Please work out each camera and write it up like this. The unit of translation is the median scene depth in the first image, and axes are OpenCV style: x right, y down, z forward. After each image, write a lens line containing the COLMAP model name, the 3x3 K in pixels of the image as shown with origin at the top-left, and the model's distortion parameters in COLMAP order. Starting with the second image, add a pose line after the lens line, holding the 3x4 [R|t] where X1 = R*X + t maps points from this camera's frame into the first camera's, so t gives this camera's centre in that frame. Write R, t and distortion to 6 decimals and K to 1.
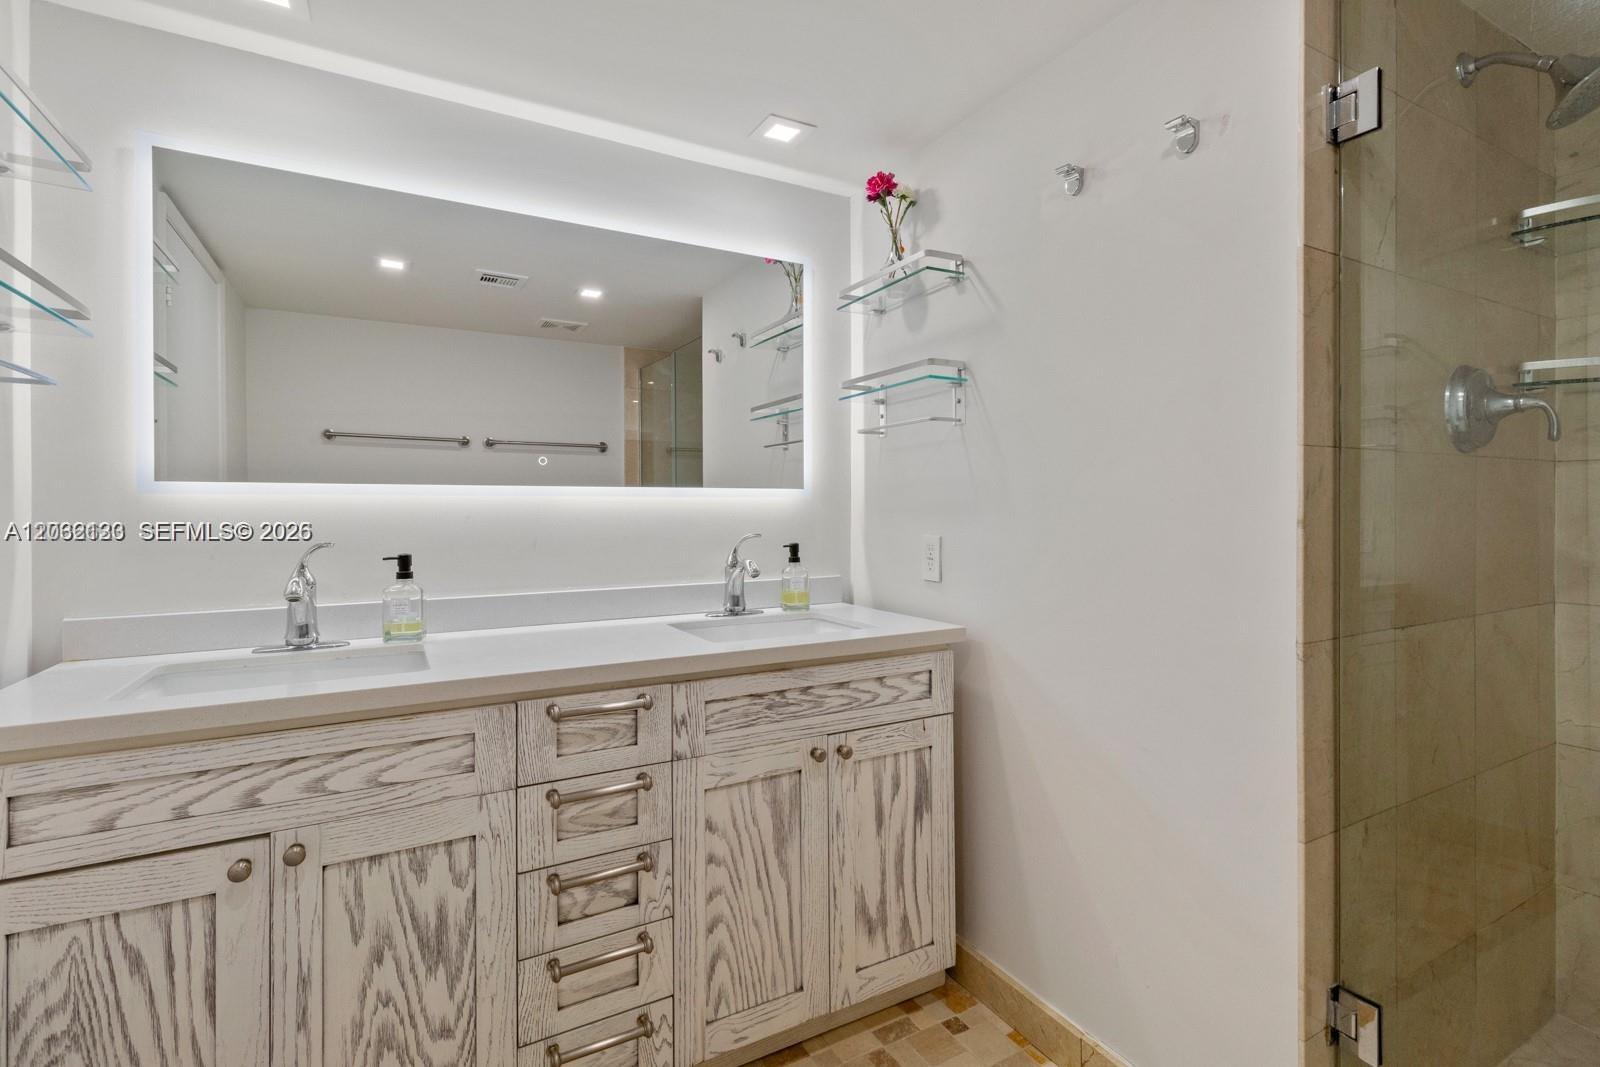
lens RADIAL K [[738.7, 0, 797.3], [0, 738.7, 506.5], [0, 0, 1]] dist [0.002088, -0.000005]
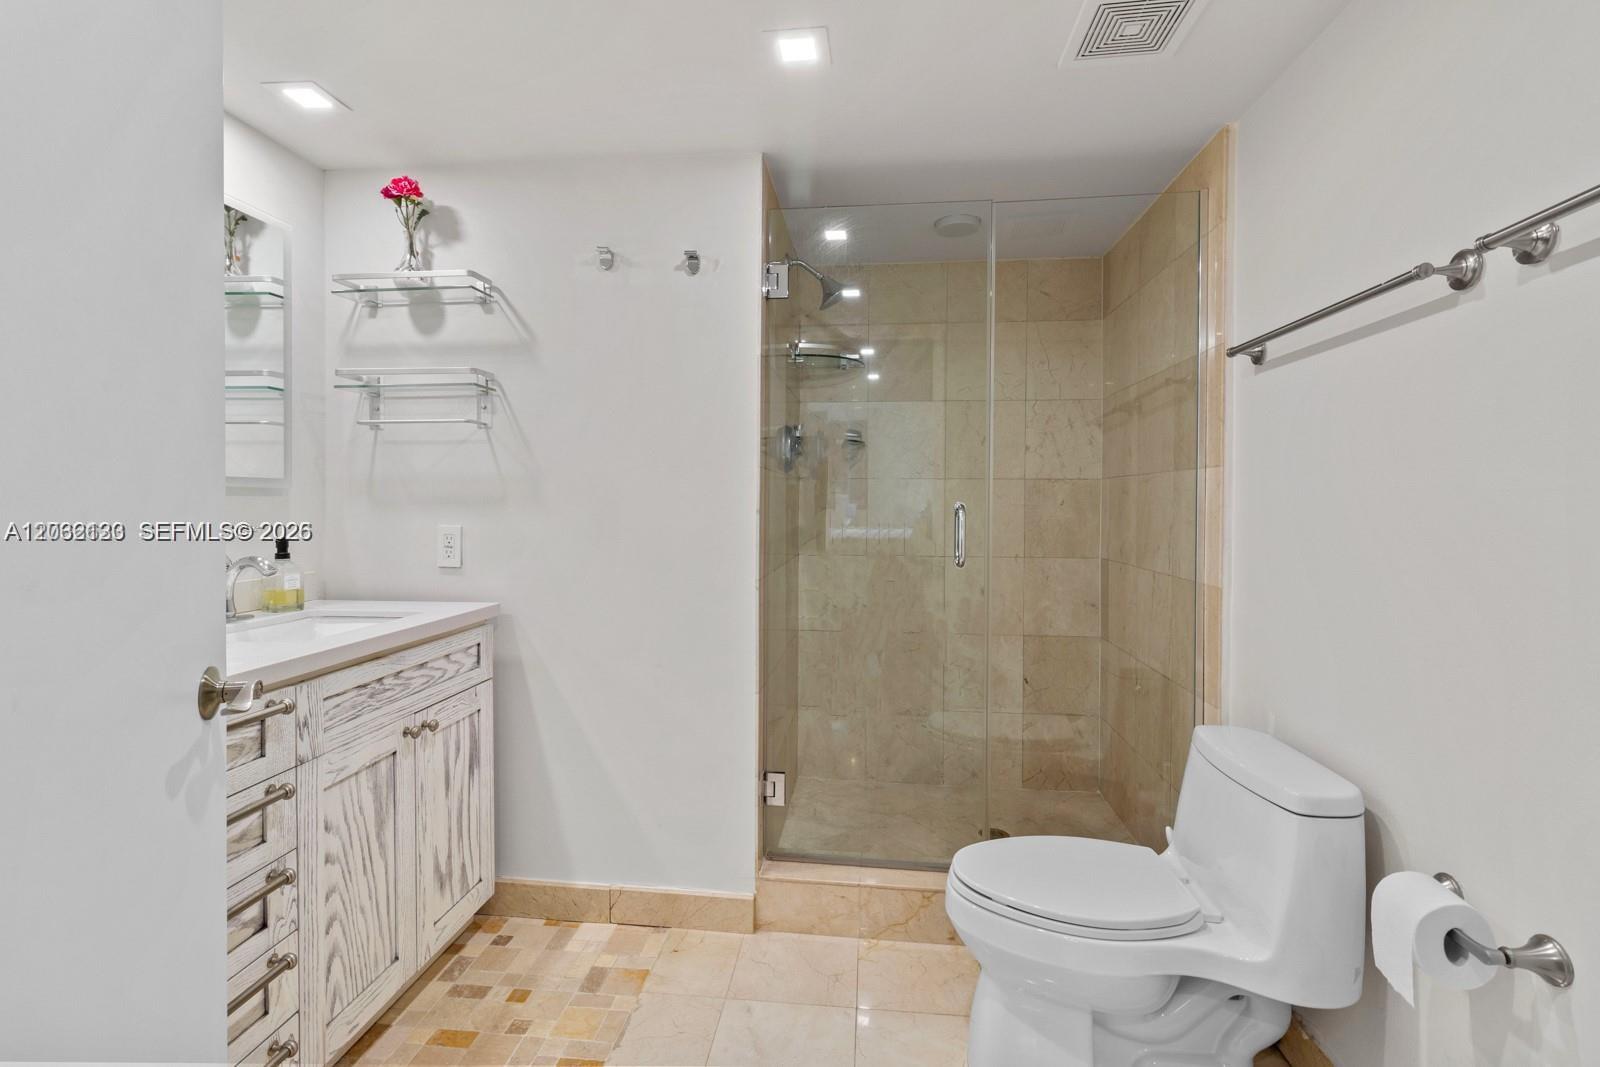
lens RADIAL K [[738.7, 0, 797.3], [0, 738.7, 506.5], [0, 0, 1]] dist [0.002088, -0.000005]
pose [[0.574689, 0.000268, 0.818372, -0.515212], [-0.007622, 0.999958, 0.005025, 0.001106], [-0.818336, -0.009125, 0.574667, -0.061060]]
